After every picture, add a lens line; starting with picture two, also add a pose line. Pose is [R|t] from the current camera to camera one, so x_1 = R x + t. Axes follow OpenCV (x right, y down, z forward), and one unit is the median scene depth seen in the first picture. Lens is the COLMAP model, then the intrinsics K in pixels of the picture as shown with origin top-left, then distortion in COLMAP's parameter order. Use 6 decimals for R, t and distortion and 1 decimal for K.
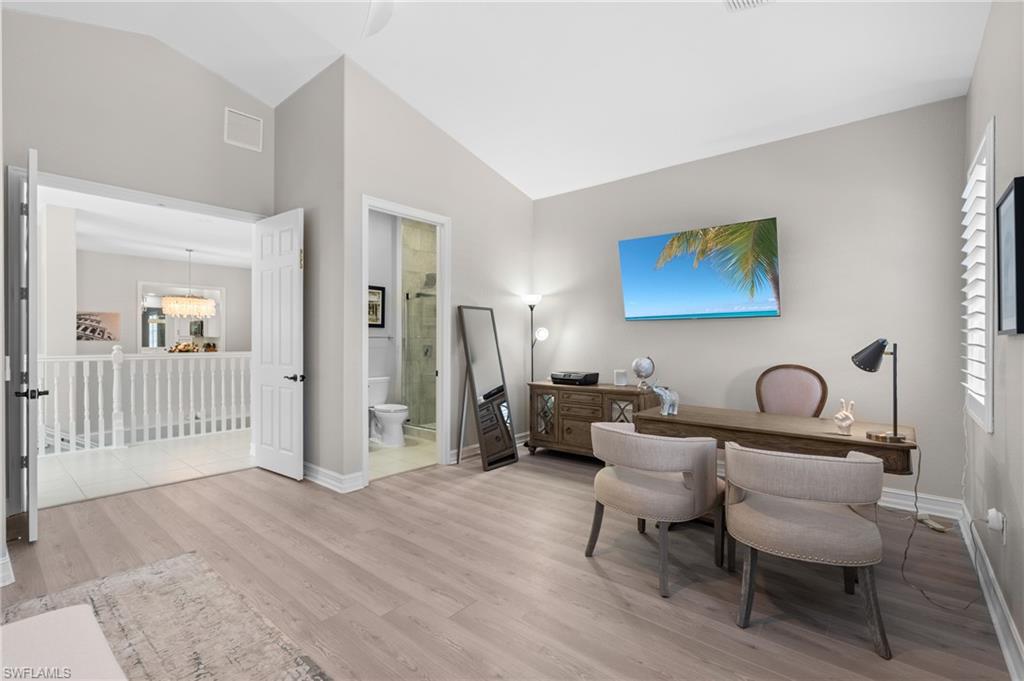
lens RADIAL K [[463.0, 0, 513.0], [0, 463.0, 341.1], [0, 0, 1]] dist [-0.003740, 0.001183]
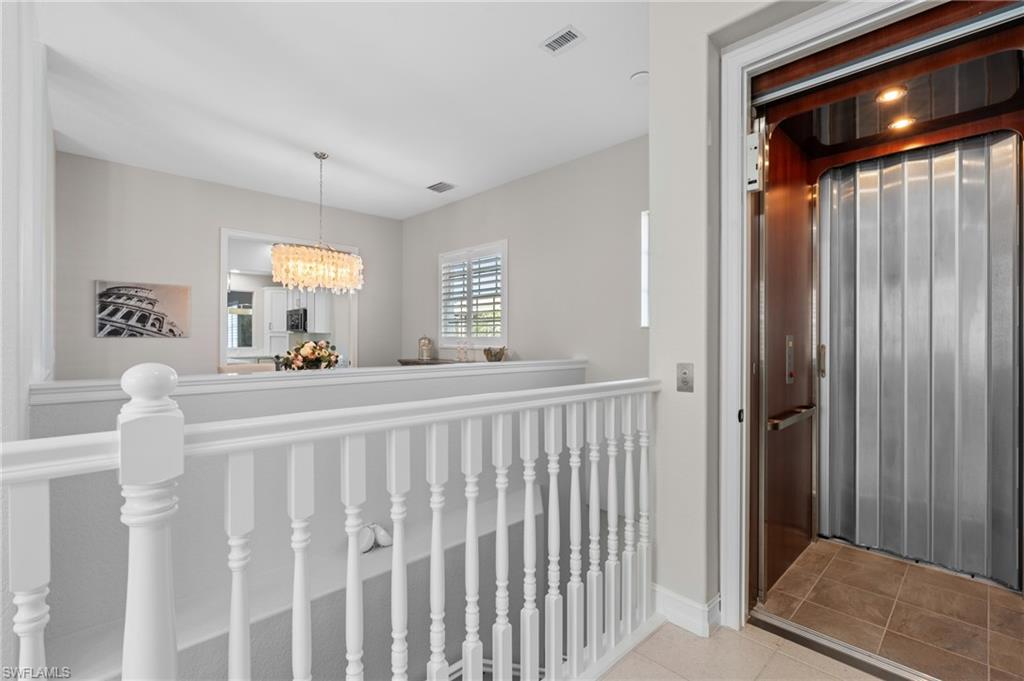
lens RADIAL K [[463.0, 0, 510.7], [0, 463.0, 334.5], [0, 0, 1]] dist [-0.003740, 0.001183]
pose [[0.994397, 0.002645, -0.105674, -1.277211], [-0.003841, 0.999931, -0.011118, -0.000863], [0.105637, 0.011462, 0.994339, 1.522804]]
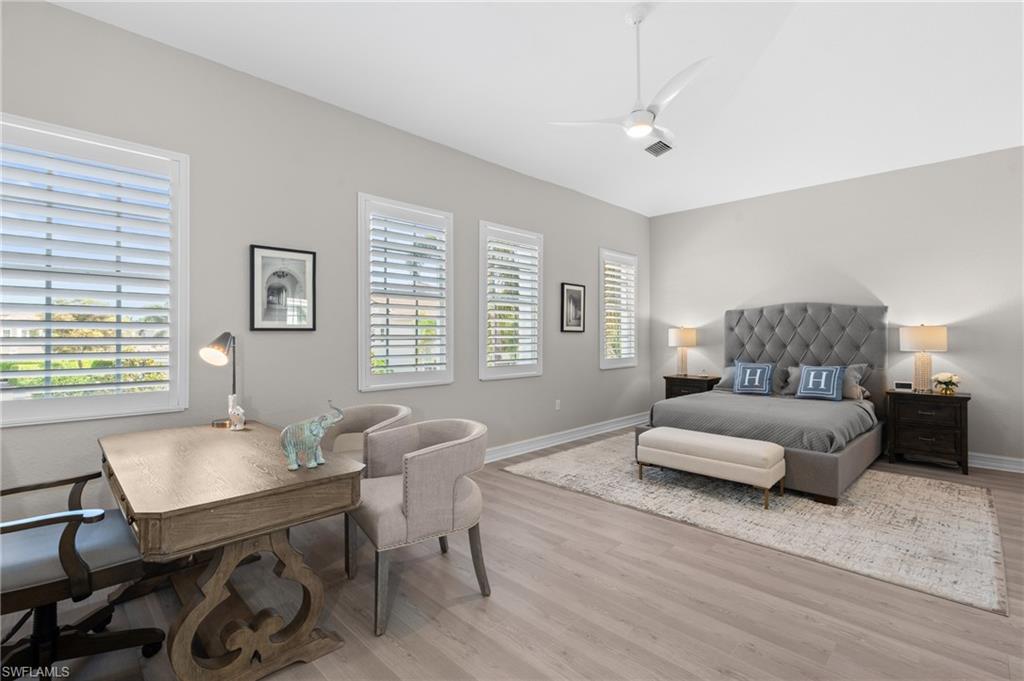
lens RADIAL K [[463.0, 0, 513.9], [0, 463.0, 338.0], [0, 0, 1]] dist [-0.003740, 0.001183]
pose [[-0.996722, 0.000351, 0.080906, 0.041012], [0.000988, 0.999969, 0.007843, 0.000372], [-0.080901, 0.007897, -0.996691, 1.617296]]
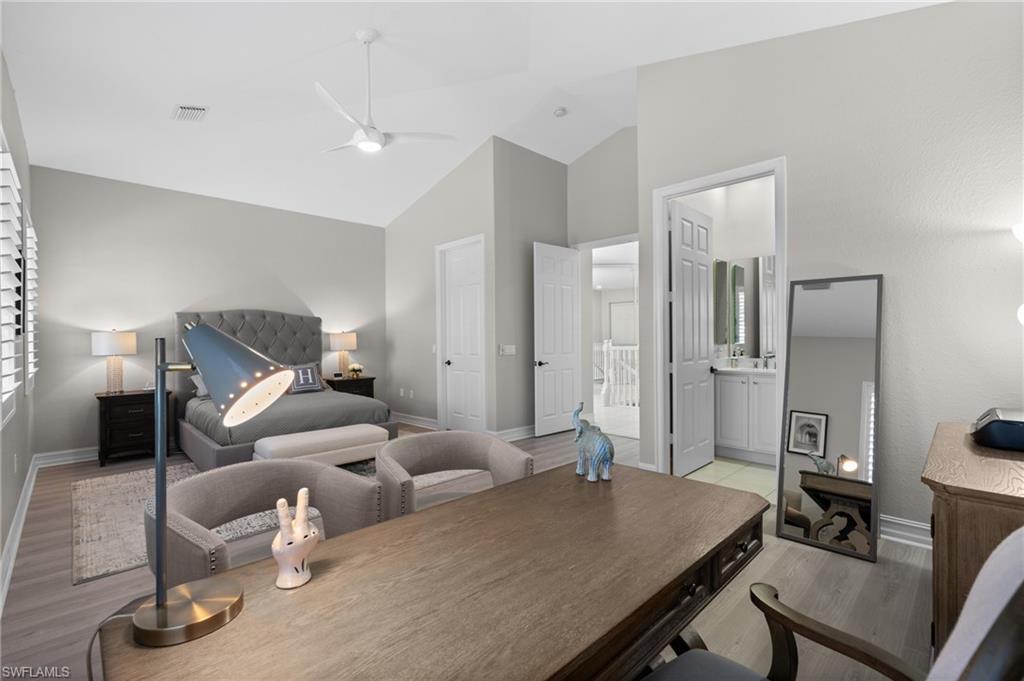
lens RADIAL K [[463.0, 0, 512.9], [0, 463.0, 341.8], [0, 0, 1]] dist [-0.003740, 0.001183]
pose [[-0.094889, 0.010767, -0.995430, 0.911729], [0.003825, 0.999938, 0.010451, -0.001700], [0.995481, -0.002816, -0.094924, 1.017310]]
